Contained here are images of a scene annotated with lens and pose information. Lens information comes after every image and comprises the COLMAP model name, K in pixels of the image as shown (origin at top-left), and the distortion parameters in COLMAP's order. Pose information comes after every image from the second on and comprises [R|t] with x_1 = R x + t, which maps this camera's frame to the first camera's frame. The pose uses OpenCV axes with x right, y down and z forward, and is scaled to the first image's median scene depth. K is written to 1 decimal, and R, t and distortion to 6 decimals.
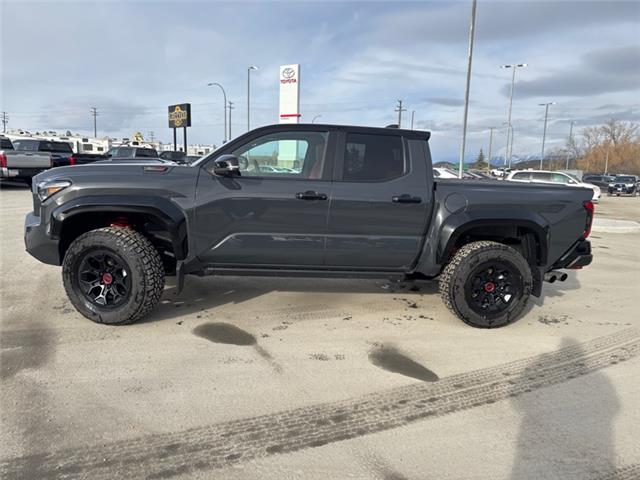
lens RADIAL K [[464.6, 0, 321.7], [0, 464.6, 245.2], [0, 0, 1]] dist [0.011421, -0.018235]
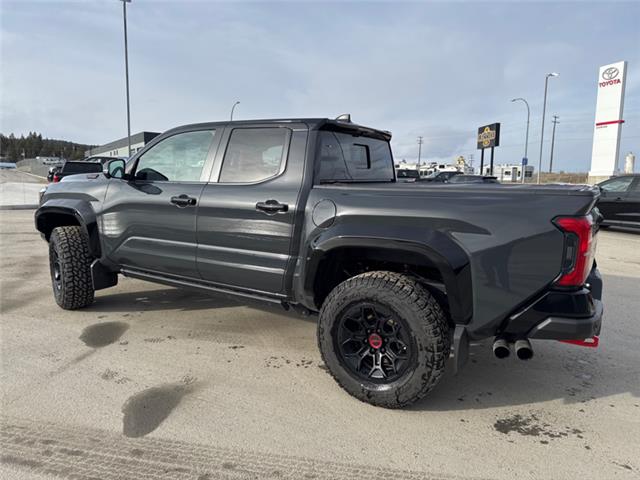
lens RADIAL K [[464.6, 0, 321.1], [0, 464.6, 235.5], [0, 0, 1]] dist [0.011421, -0.018235]
pose [[0.762238, 0.043450, -0.645837, 0.176971], [-0.087733, 0.995472, -0.036573, -0.006767], [0.641324, 0.084539, 0.762599, 0.108247]]
